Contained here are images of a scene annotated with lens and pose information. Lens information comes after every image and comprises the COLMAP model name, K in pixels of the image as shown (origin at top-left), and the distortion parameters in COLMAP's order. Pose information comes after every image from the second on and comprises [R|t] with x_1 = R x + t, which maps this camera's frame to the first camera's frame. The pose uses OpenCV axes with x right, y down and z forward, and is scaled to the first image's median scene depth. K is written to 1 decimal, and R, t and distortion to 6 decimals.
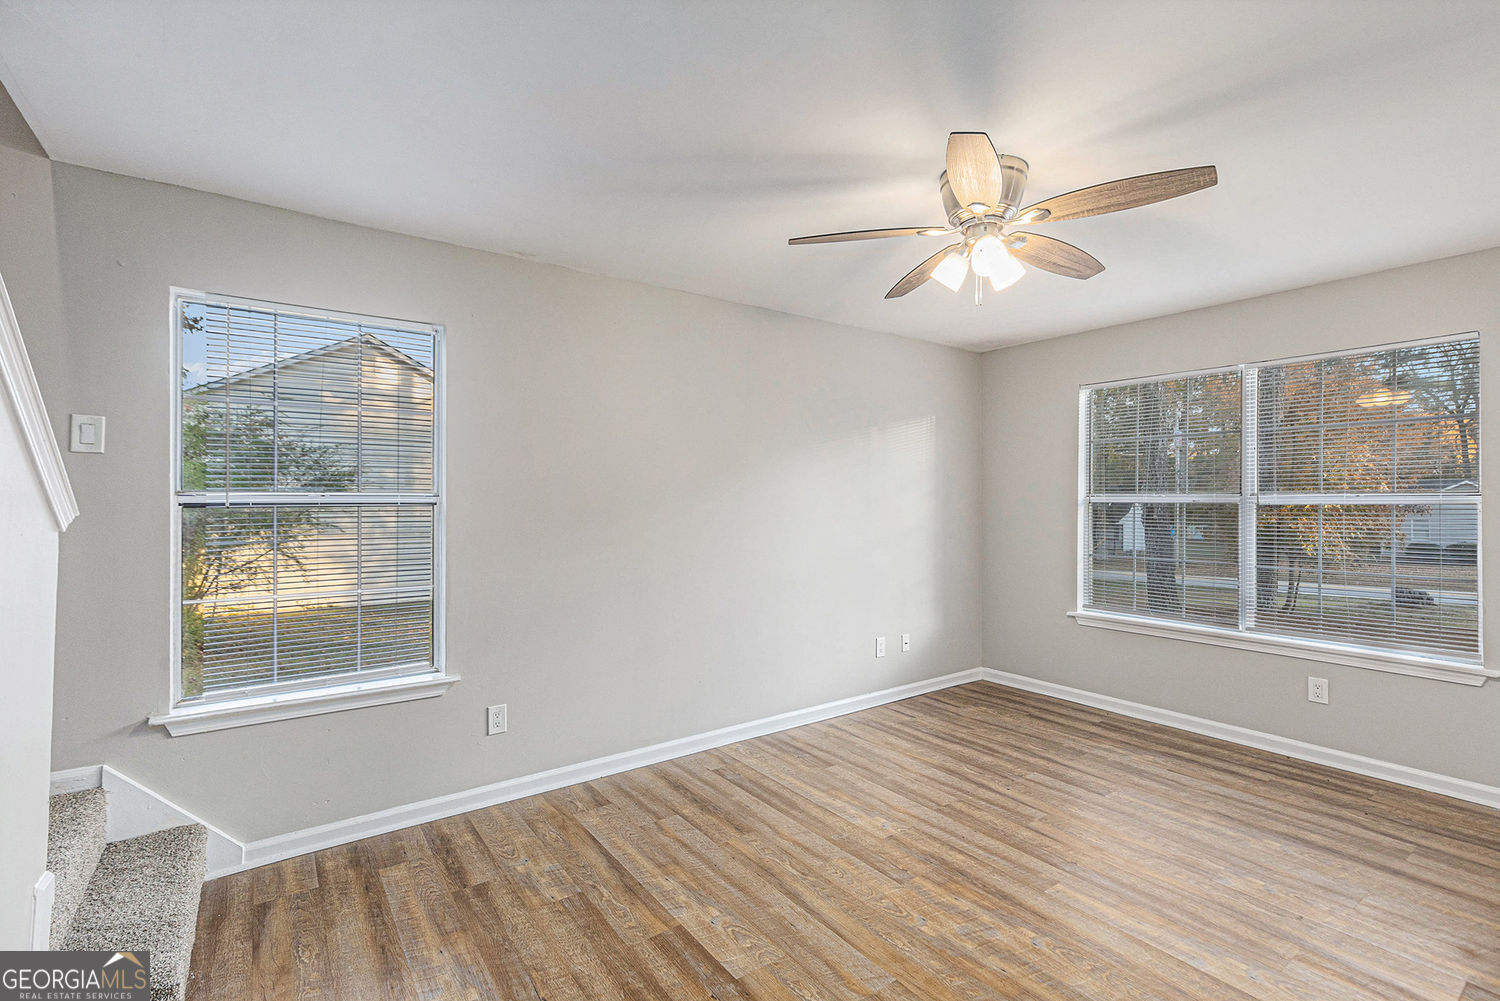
lens RADIAL K [[683.3, 0, 745.6], [0, 683.3, 499.6], [0, 0, 1]] dist [0.011594, -0.000510]
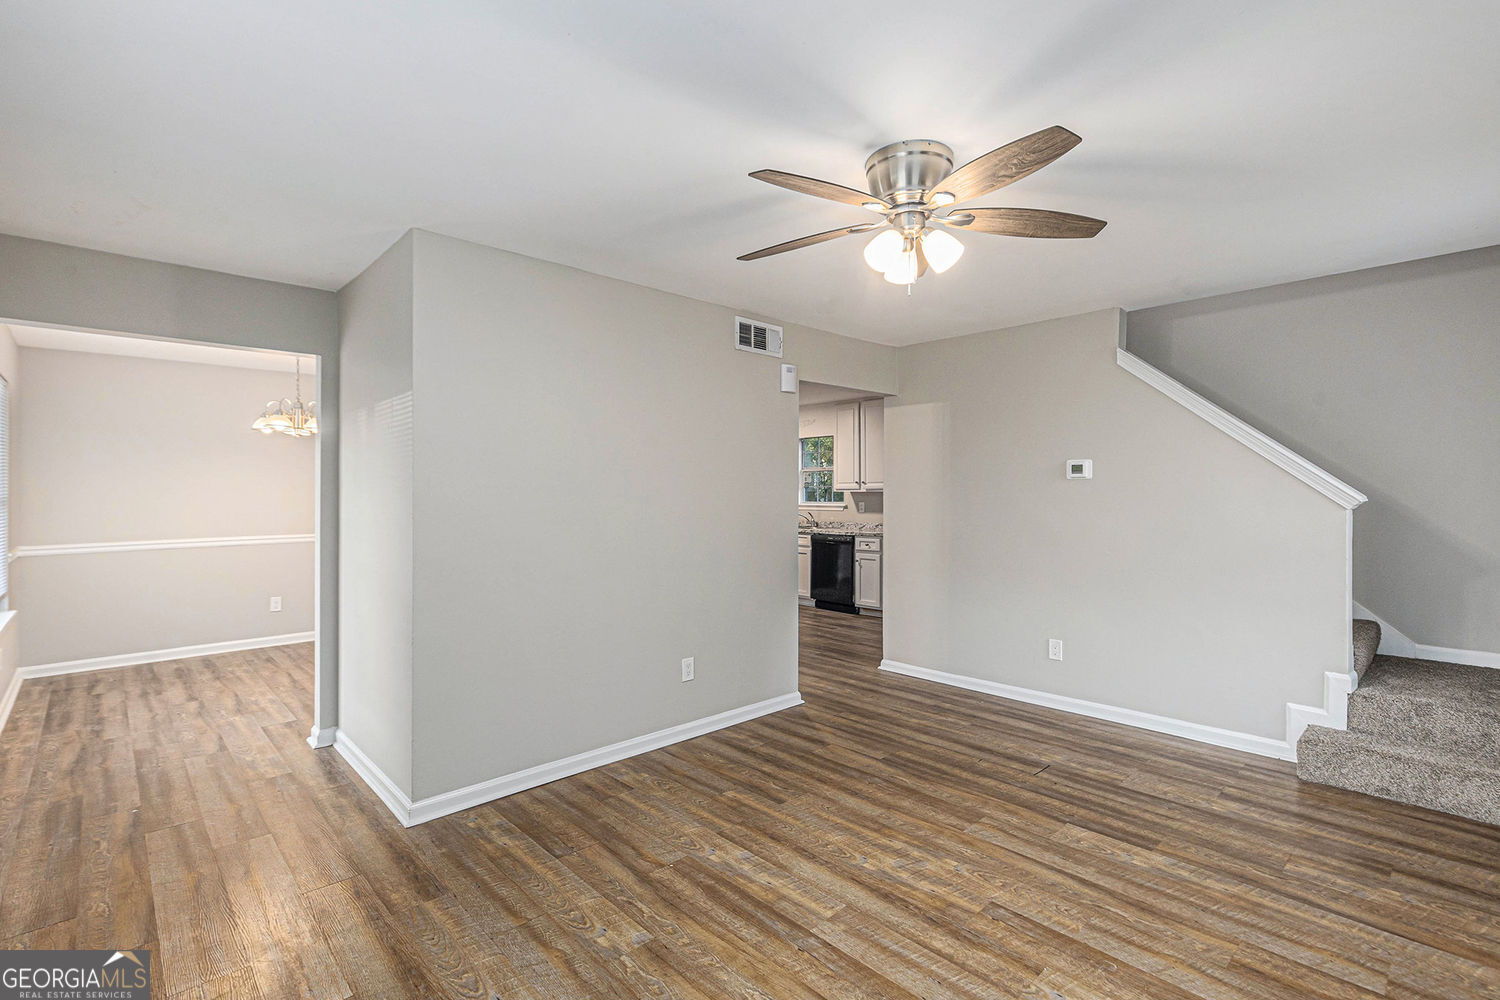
lens RADIAL K [[683.3, 0, 745.6], [0, 683.3, 499.1], [0, 0, 1]] dist [0.011594, -0.000510]
pose [[-0.991611, 0.005147, -0.129159, 0.631904], [0.004378, 0.999971, 0.006234, -0.000617], [0.129187, 0.005616, -0.991604, 1.753333]]
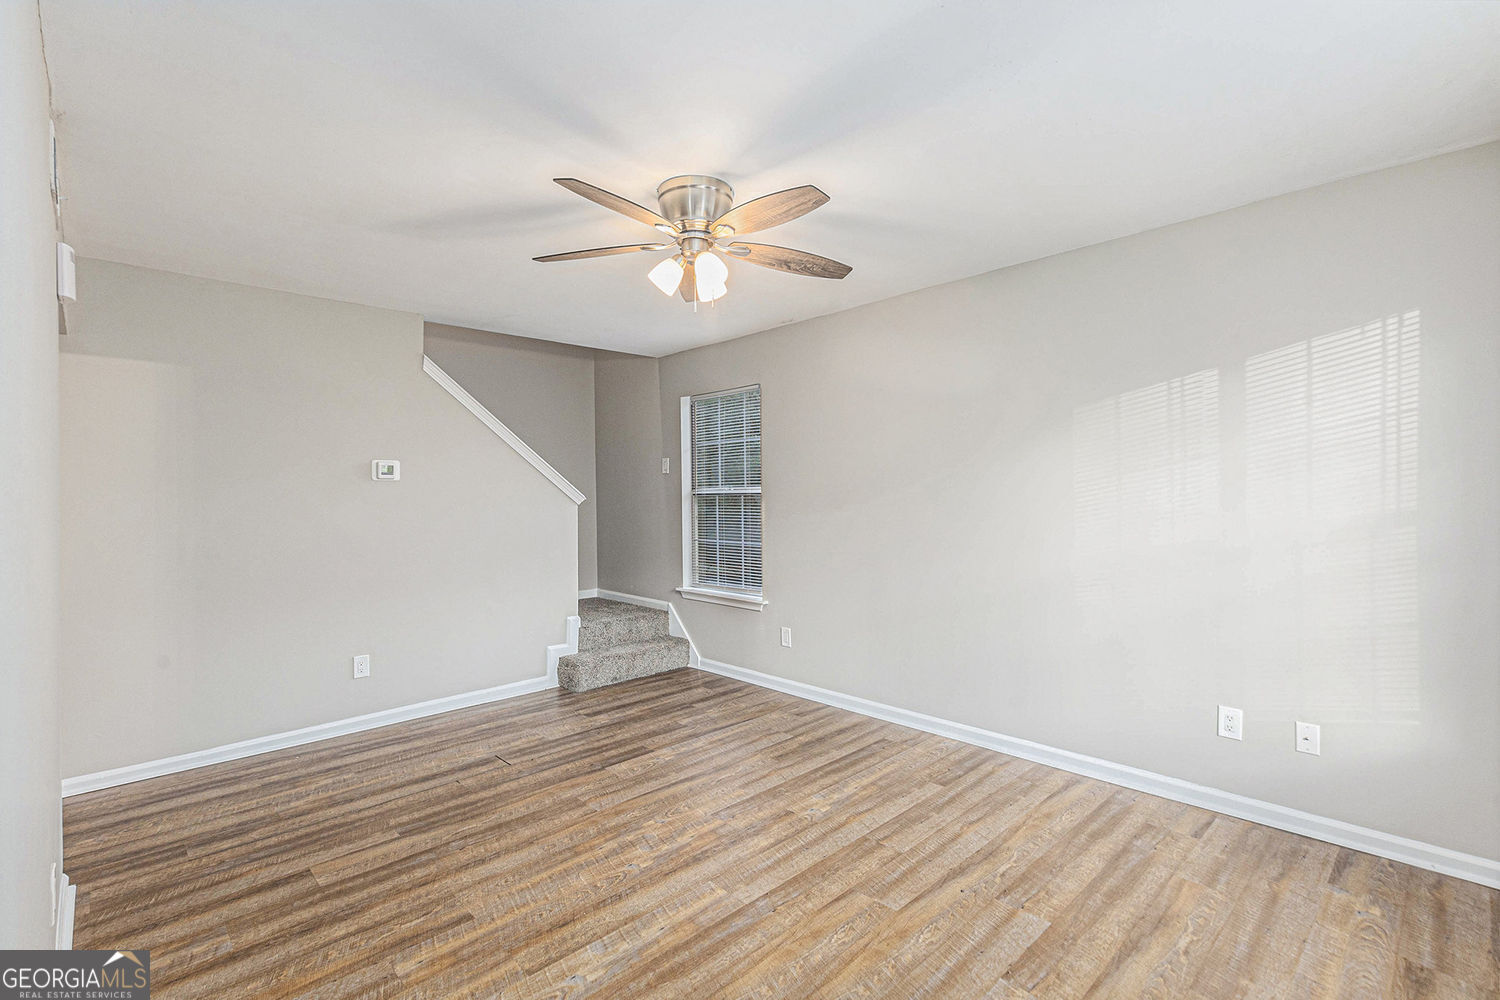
lens RADIAL K [[683.3, 0, 745.6], [0, 683.3, 499.1], [0, 0, 1]] dist [0.011594, -0.000510]
pose [[0.132875, 0.006304, -0.991113, 1.300854], [0.013698, 0.999873, 0.008196, 0.006452], [0.991038, -0.014666, 0.132772, 0.844868]]
